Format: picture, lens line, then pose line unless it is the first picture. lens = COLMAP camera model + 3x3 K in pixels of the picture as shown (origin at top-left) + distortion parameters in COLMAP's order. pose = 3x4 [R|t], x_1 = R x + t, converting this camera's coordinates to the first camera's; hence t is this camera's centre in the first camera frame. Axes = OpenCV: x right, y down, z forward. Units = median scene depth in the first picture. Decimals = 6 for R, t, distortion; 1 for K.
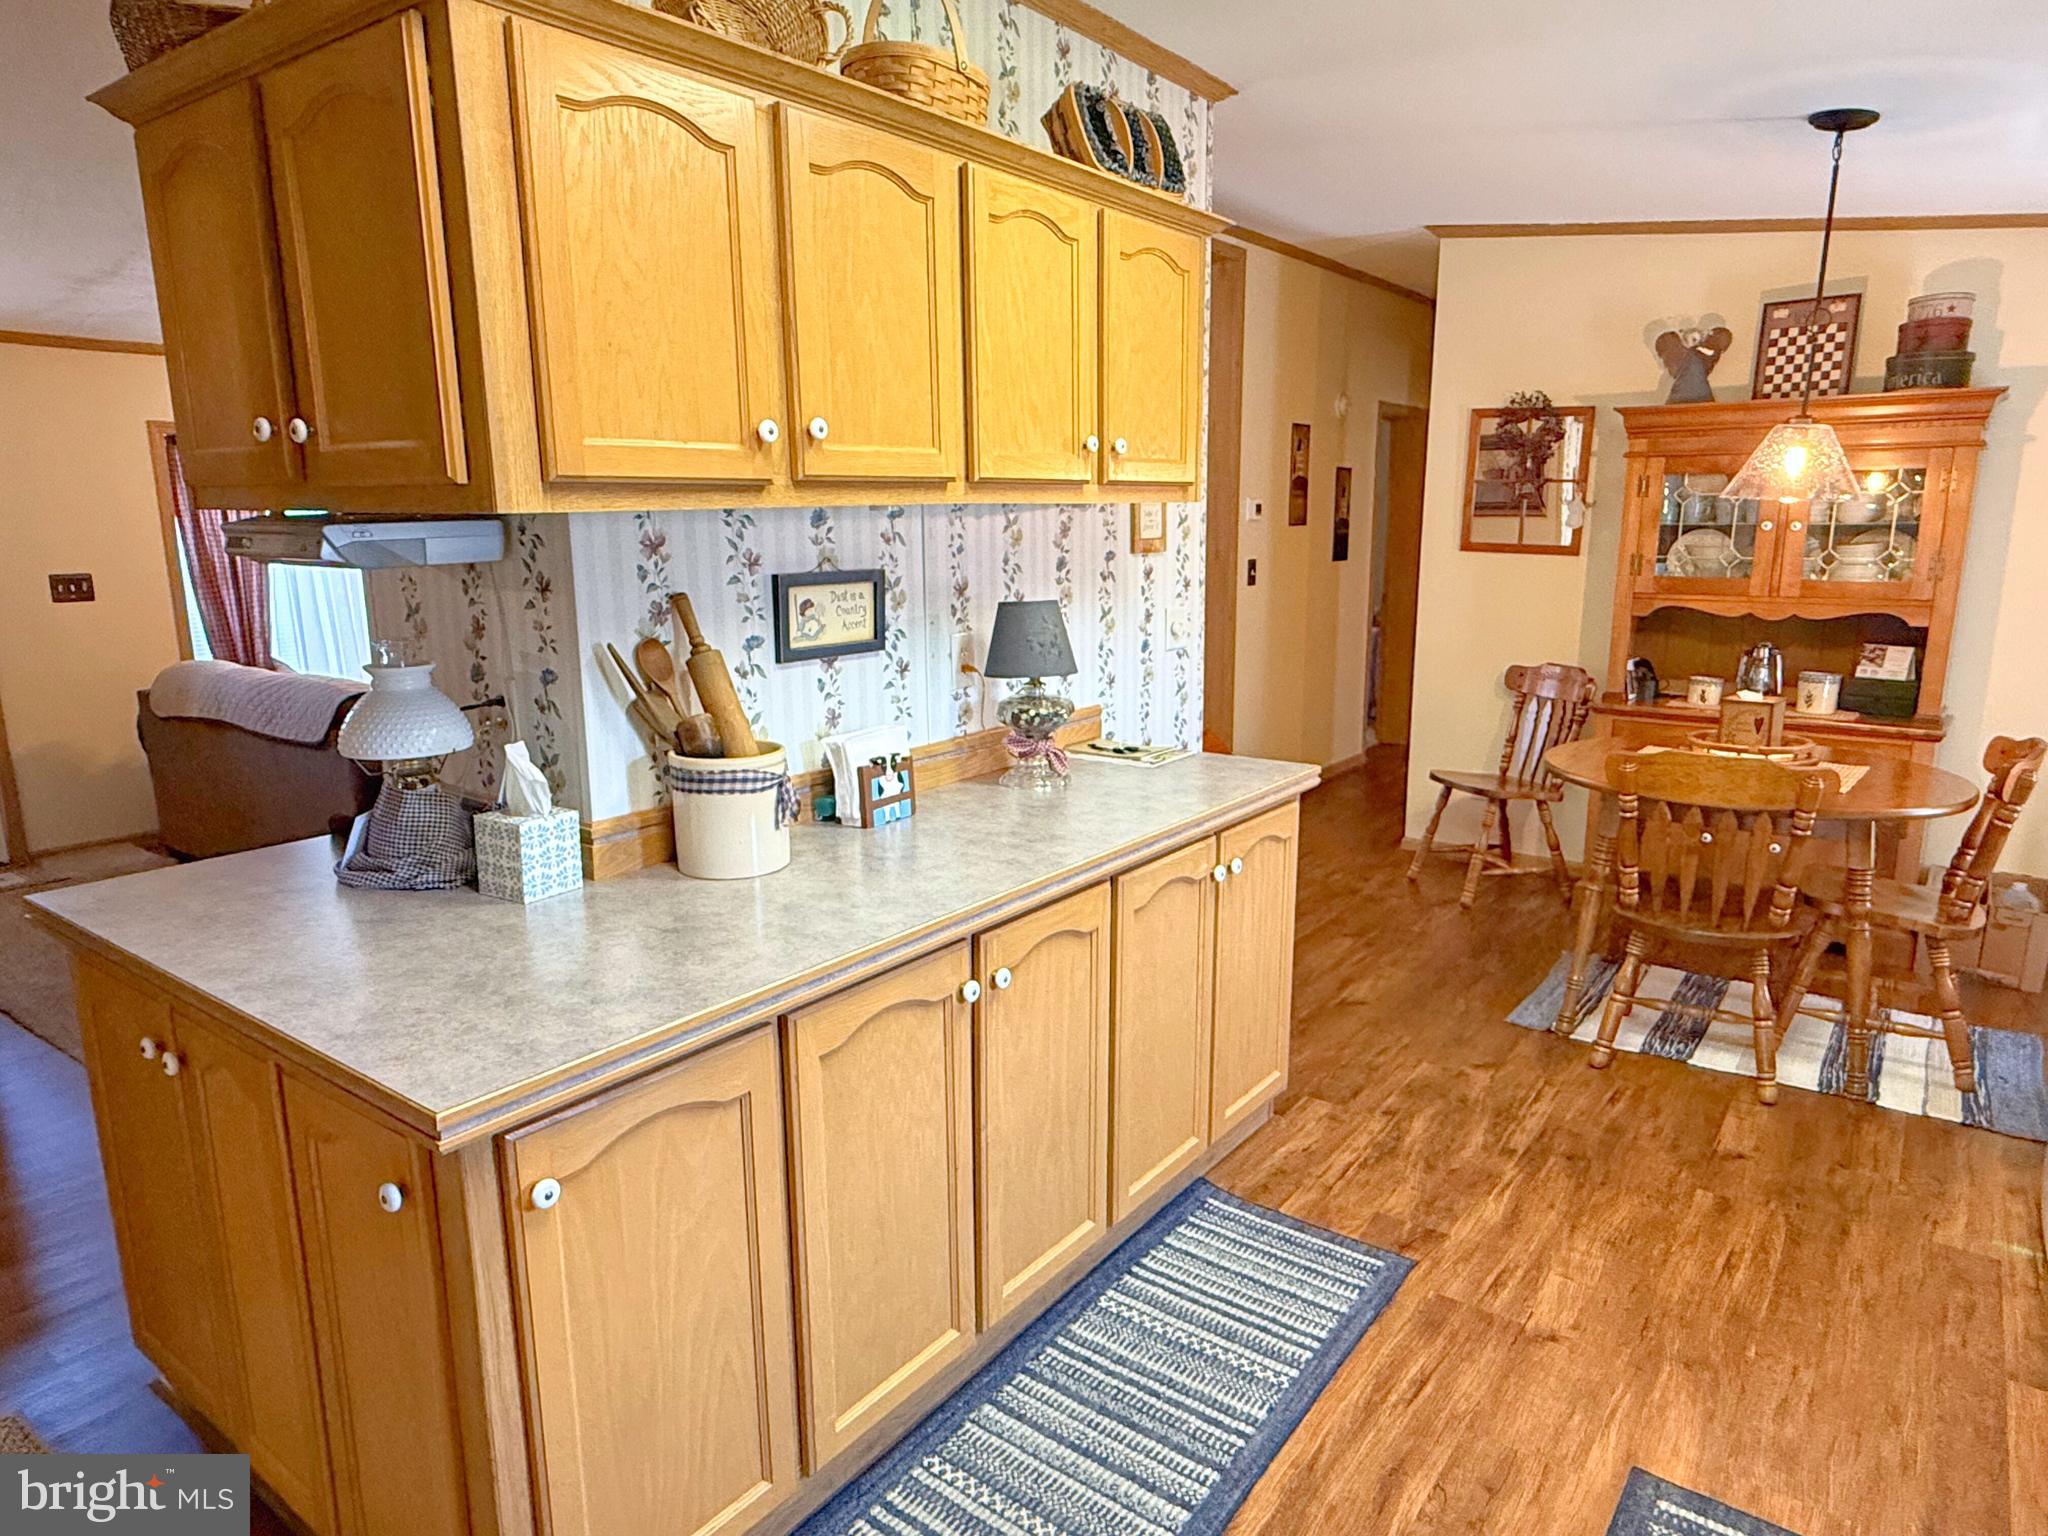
lens RADIAL K [[1253.9, 0, 1013.5], [0, 1253.9, 779.4], [0, 0, 1]] dist [0.000156, 0.001964]
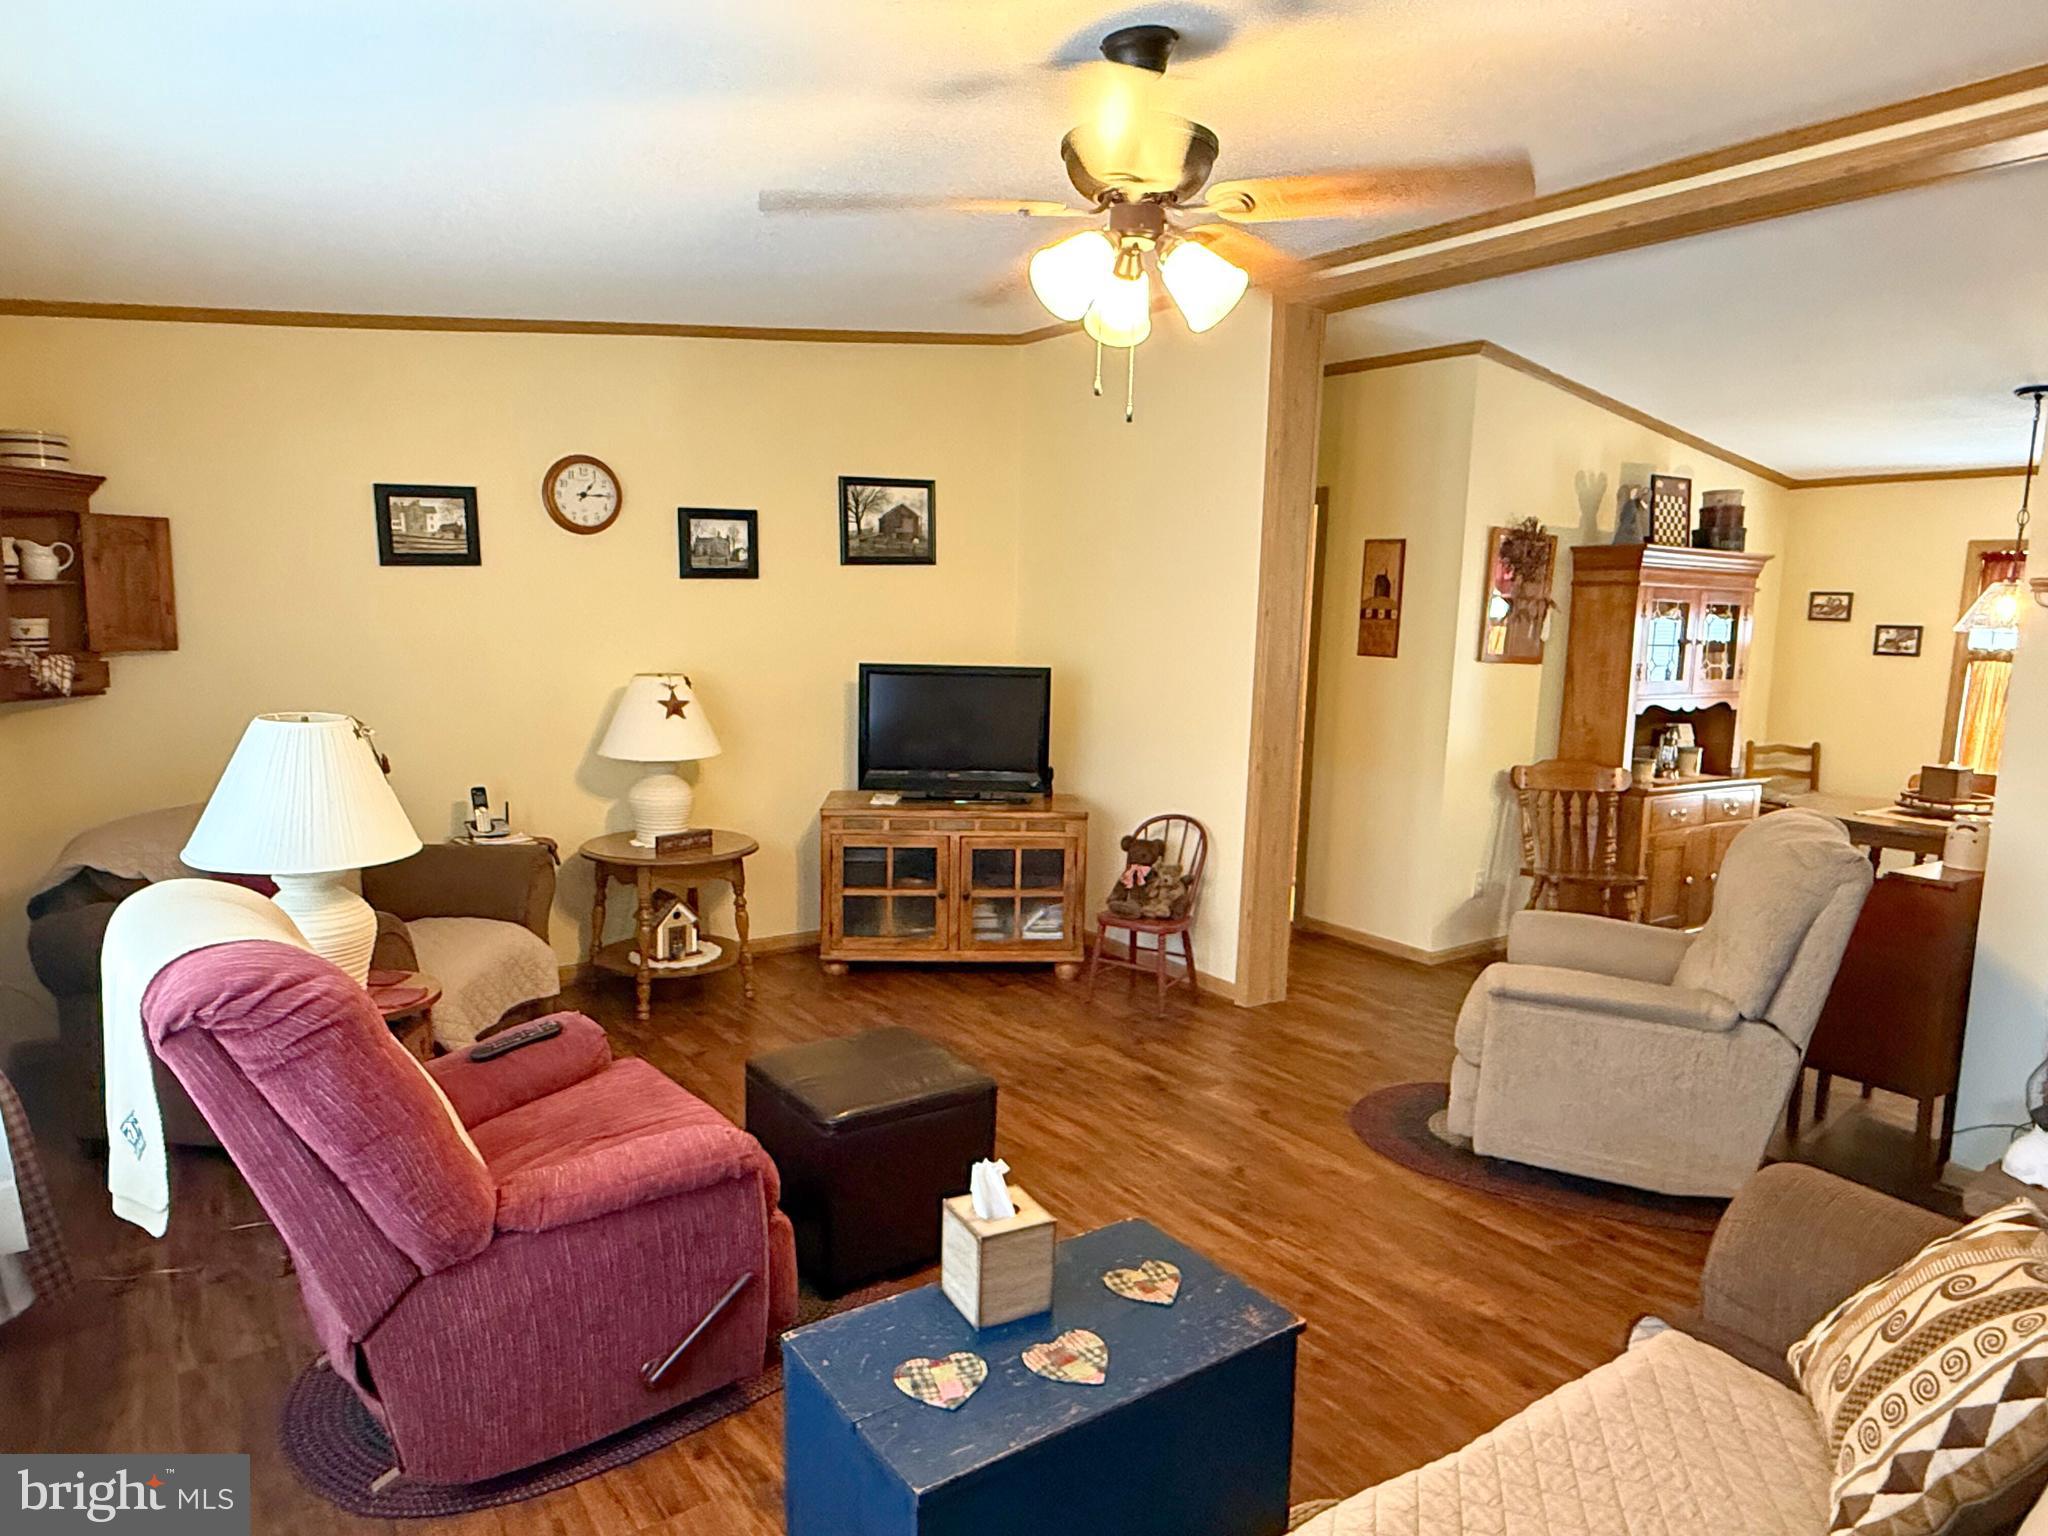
lens RADIAL K [[1253.9, 0, 1023.6], [0, 1253.9, 777.7], [0, 0, 1]] dist [0.000156, 0.001964]
pose [[0.298484, -0.113120, 0.947687, -1.264943], [0.167772, 0.983708, 0.064578, -0.372708], [-0.939553, 0.139720, 0.312600, 1.787763]]
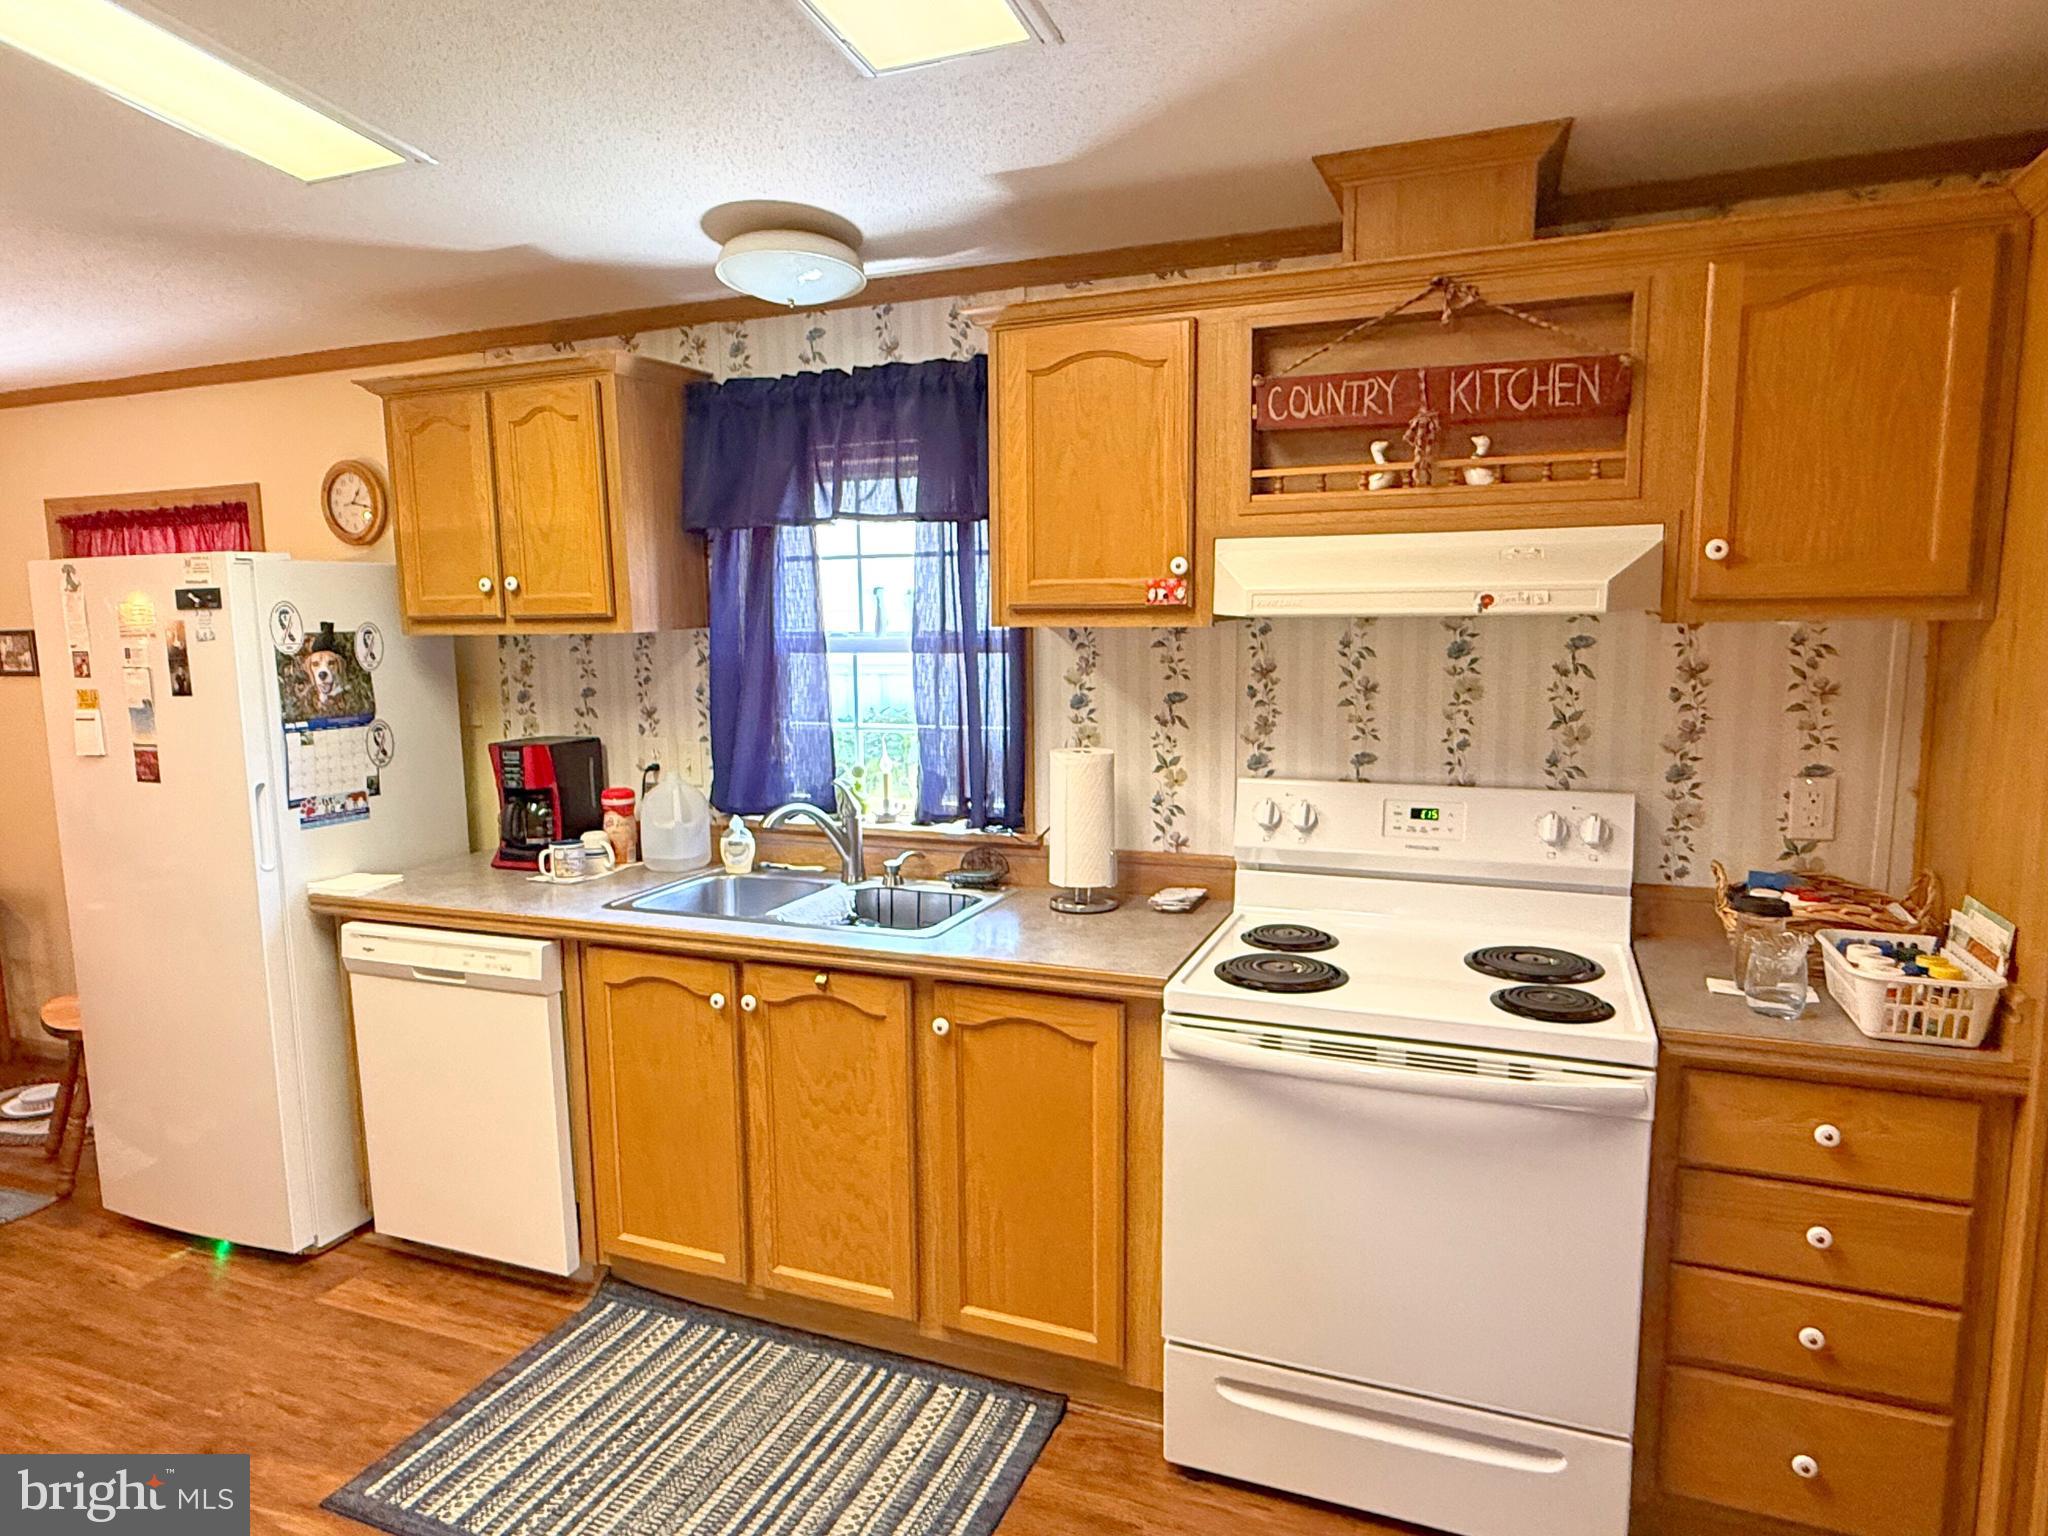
lens RADIAL K [[1253.9, 0, 1012.4], [0, 1253.9, 774.8], [0, 0, 1]] dist [0.000156, 0.001964]
pose [[-0.247205, -0.117214, 0.961848, -0.426046], [0.219753, 0.960009, 0.173468, -0.086709], [-0.943715, 0.254251, -0.211561, 0.317265]]
